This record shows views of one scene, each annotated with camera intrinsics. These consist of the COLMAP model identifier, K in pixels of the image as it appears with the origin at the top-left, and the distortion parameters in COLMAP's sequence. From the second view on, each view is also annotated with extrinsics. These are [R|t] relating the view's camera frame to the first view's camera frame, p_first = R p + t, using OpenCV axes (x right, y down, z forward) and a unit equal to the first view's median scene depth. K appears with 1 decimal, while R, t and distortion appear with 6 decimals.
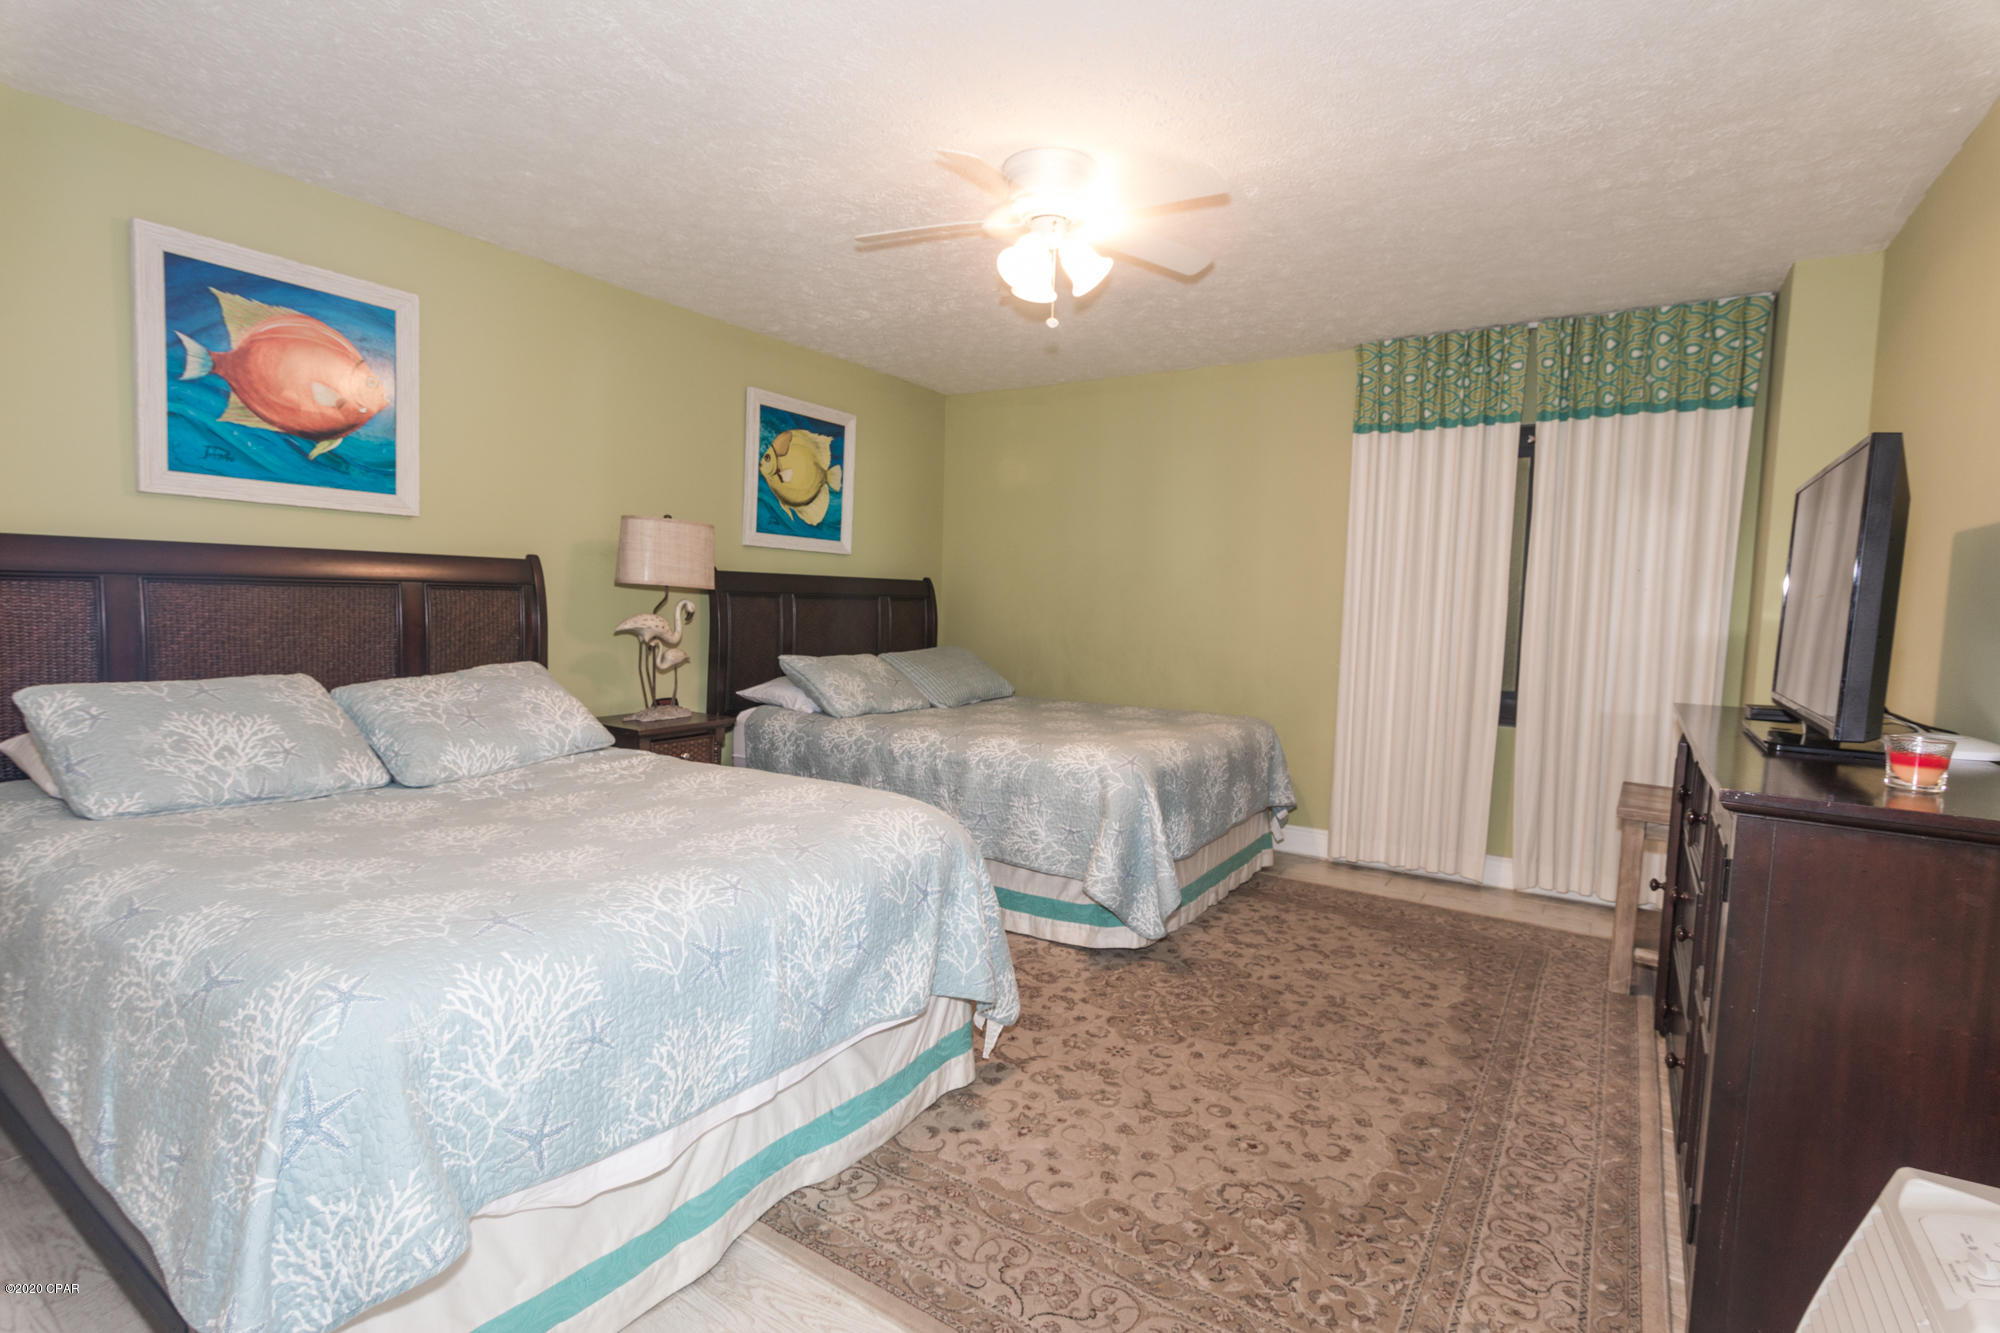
lens RADIAL K [[956.7, 0, 997.8], [0, 956.7, 665.0], [0, 0, 1]] dist [0.000091, 0.000457]
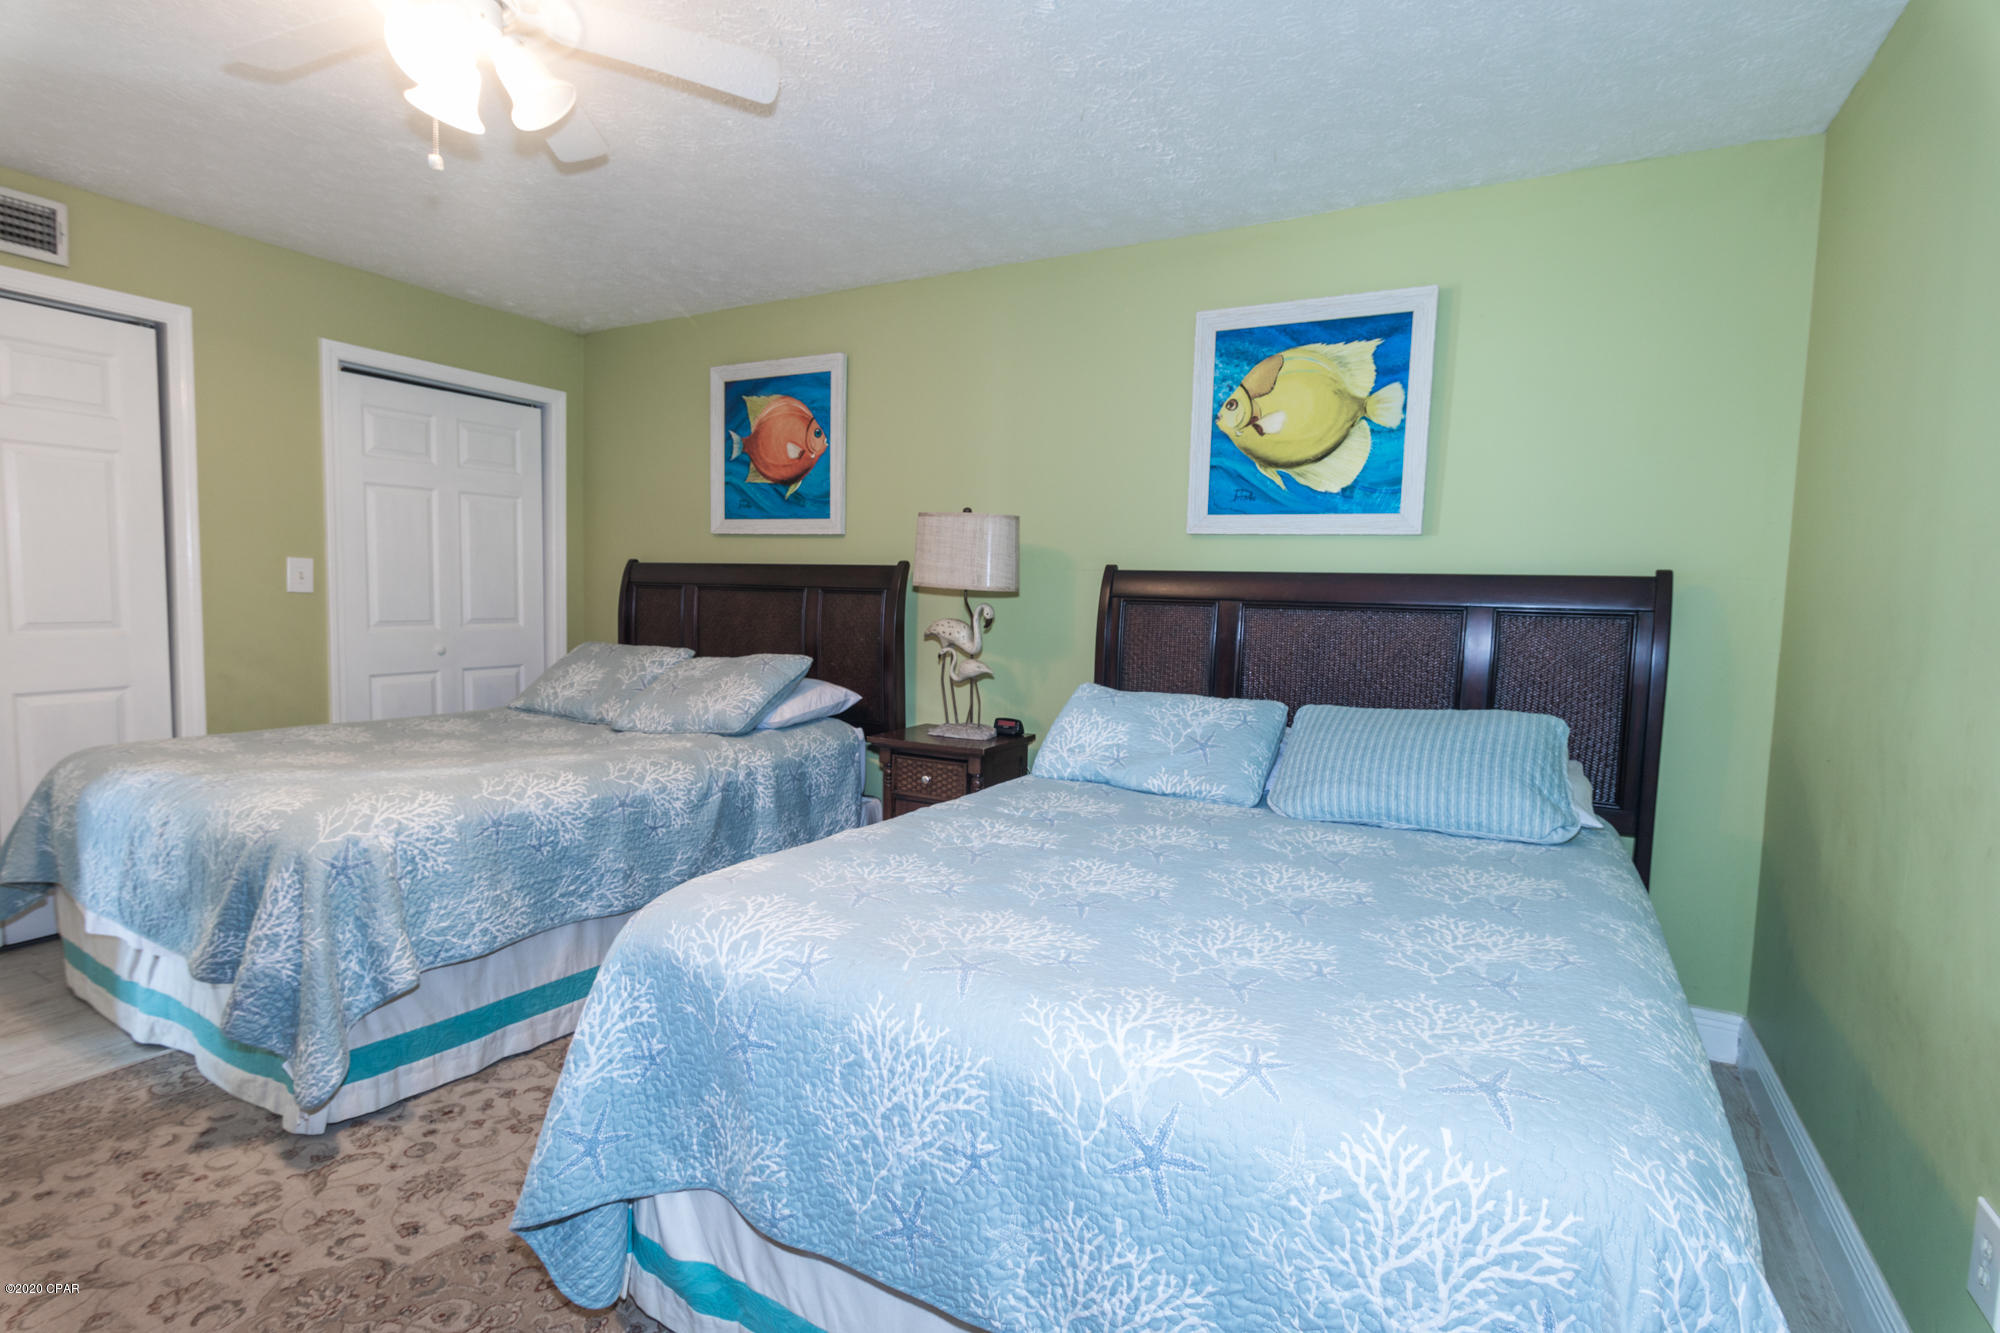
lens RADIAL K [[956.7, 0, 997.8], [0, 956.7, 665.0], [0, 0, 1]] dist [0.000091, 0.000457]
pose [[0.062983, 0.048710, -0.996825, 0.536538], [-0.095537, 0.994516, 0.042561, -0.051567], [0.993431, 0.092553, 0.067291, 0.965168]]
